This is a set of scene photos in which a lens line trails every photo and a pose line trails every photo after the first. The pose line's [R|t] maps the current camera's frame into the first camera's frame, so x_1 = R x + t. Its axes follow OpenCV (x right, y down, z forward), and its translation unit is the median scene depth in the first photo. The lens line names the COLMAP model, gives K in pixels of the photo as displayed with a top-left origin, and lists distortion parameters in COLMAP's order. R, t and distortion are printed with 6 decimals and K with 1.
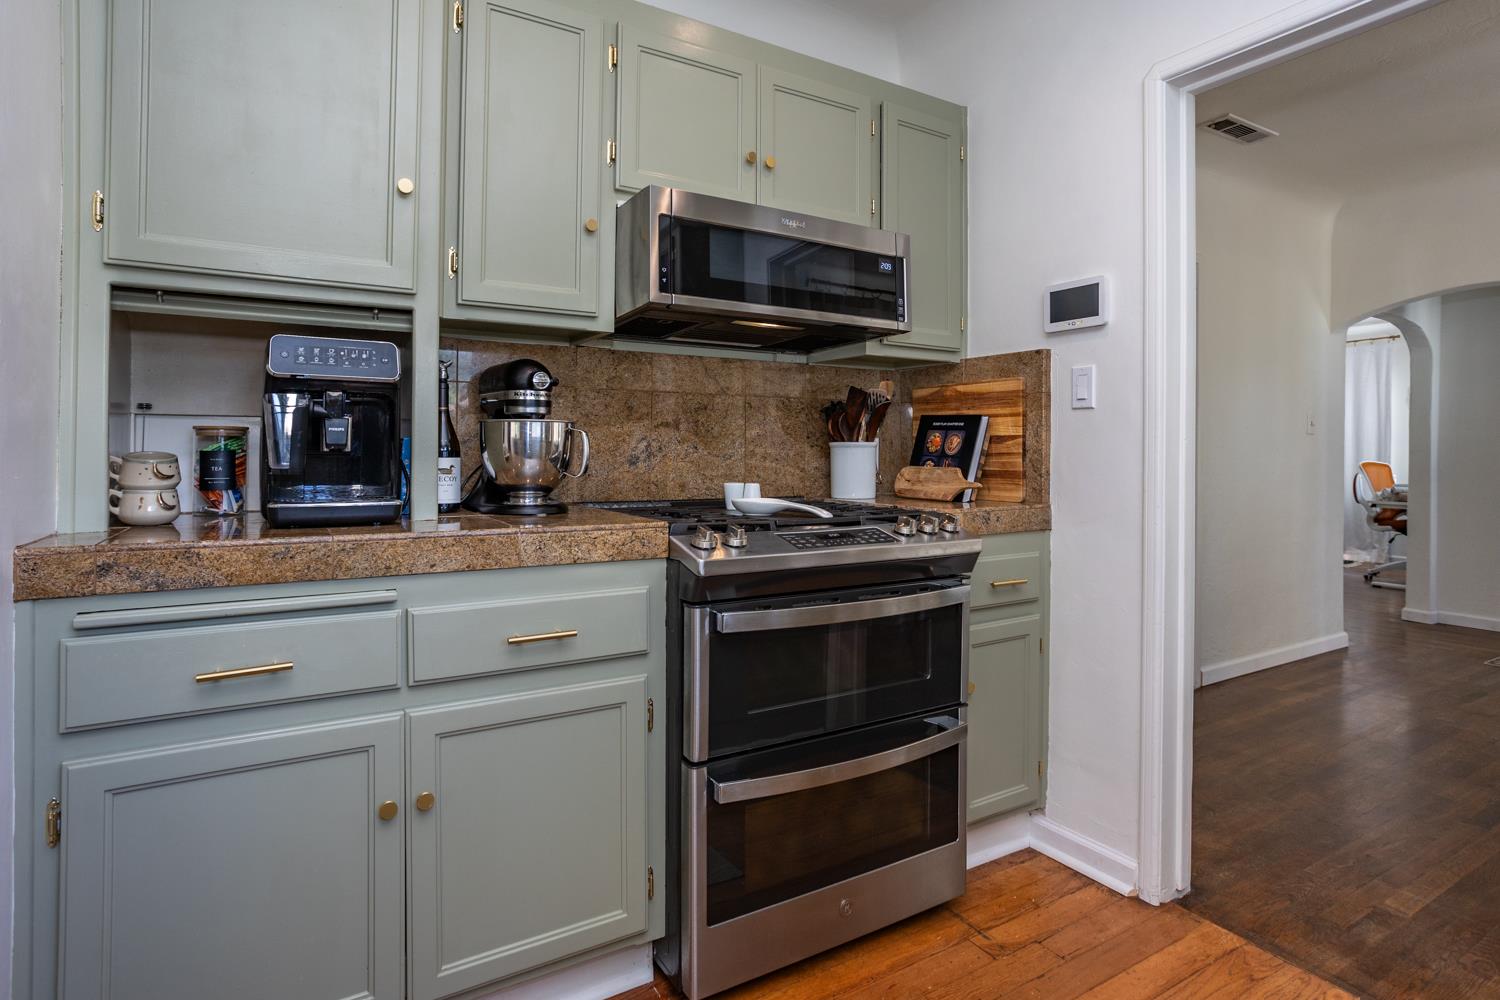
lens RADIAL K [[790.7, 0, 723.9], [0, 790.7, 446.2], [0, 0, 1]] dist [-0.046615, 0.027100]
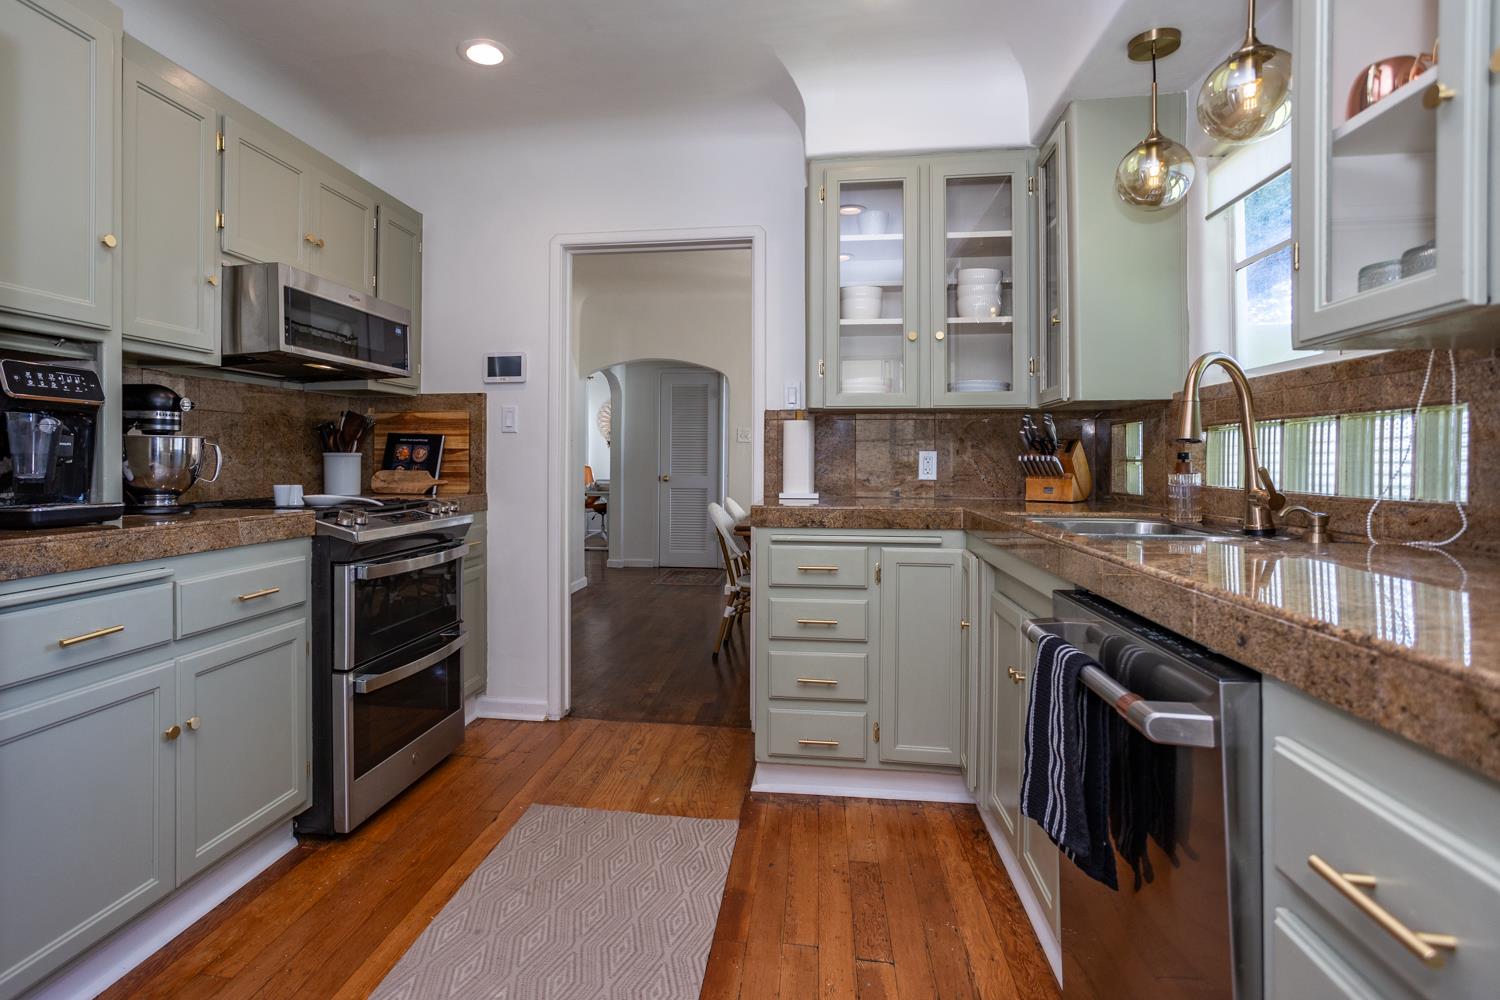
lens RADIAL K [[790.7, 0, 663.2], [0, 790.7, 455.2], [0, 0, 1]] dist [-0.046615, 0.027100]
pose [[0.668548, -0.001604, 0.743668, -0.546868], [-0.000512, 0.999996, 0.002617, -0.006011], [-0.743669, -0.002130, 0.668544, -0.322386]]
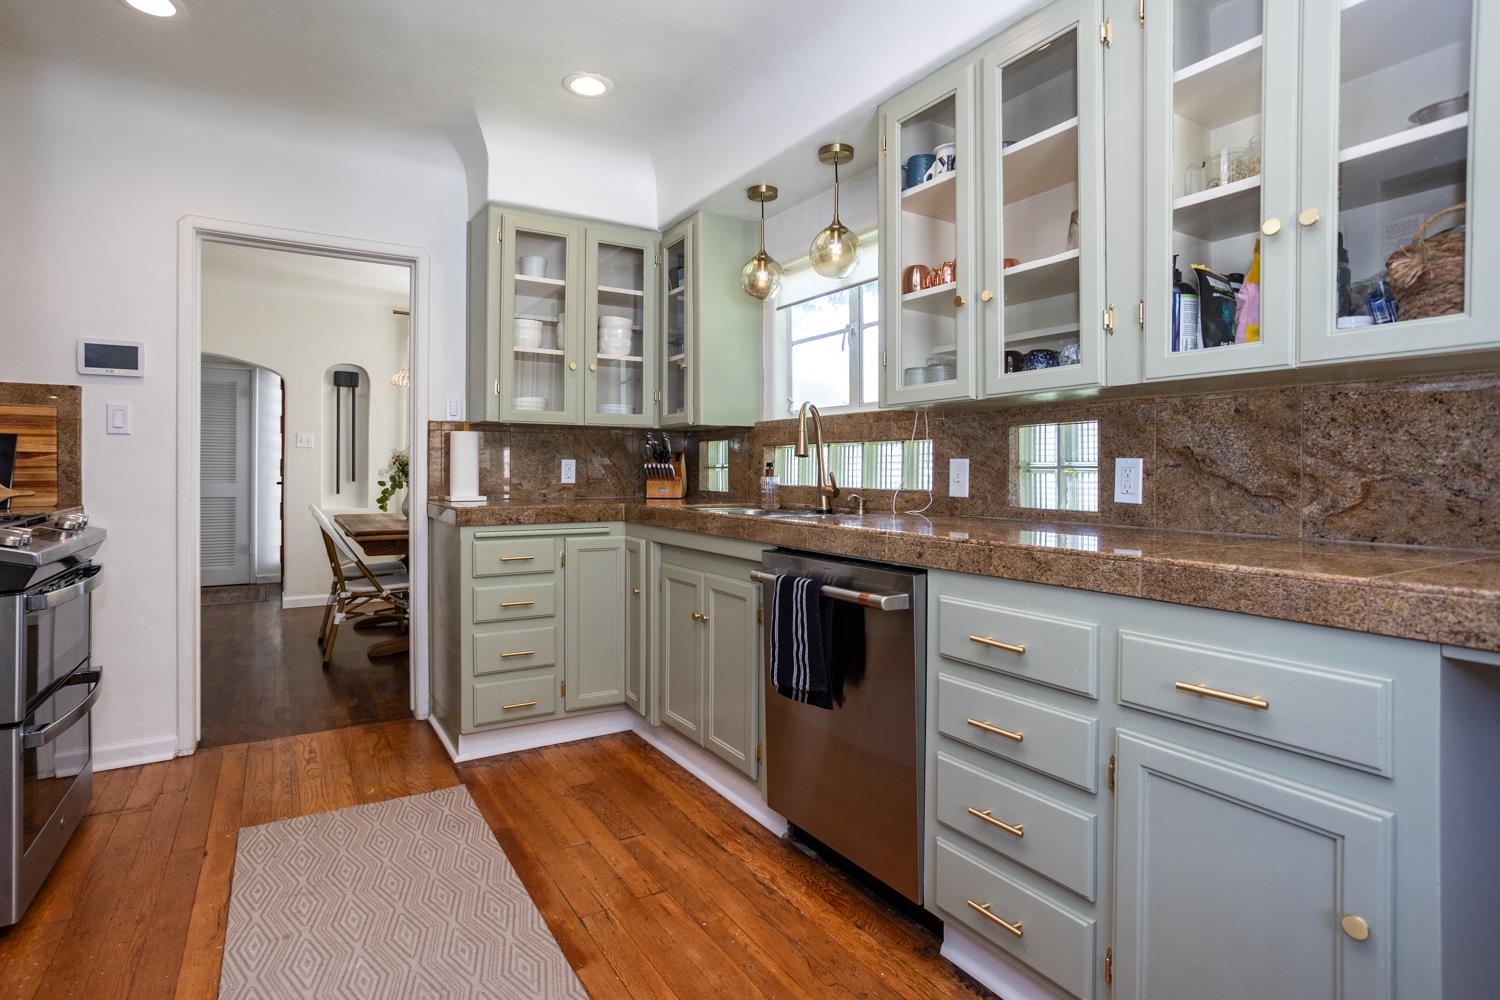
lens RADIAL K [[790.7, 0, 704.3], [0, 790.7, 467.1], [0, 0, 1]] dist [-0.046615, 0.027100]
pose [[0.027119, -0.007564, 0.999604, -0.902768], [-0.008417, 0.999934, 0.007795, -0.009225], [-0.999597, -0.008625, 0.027054, -0.069964]]
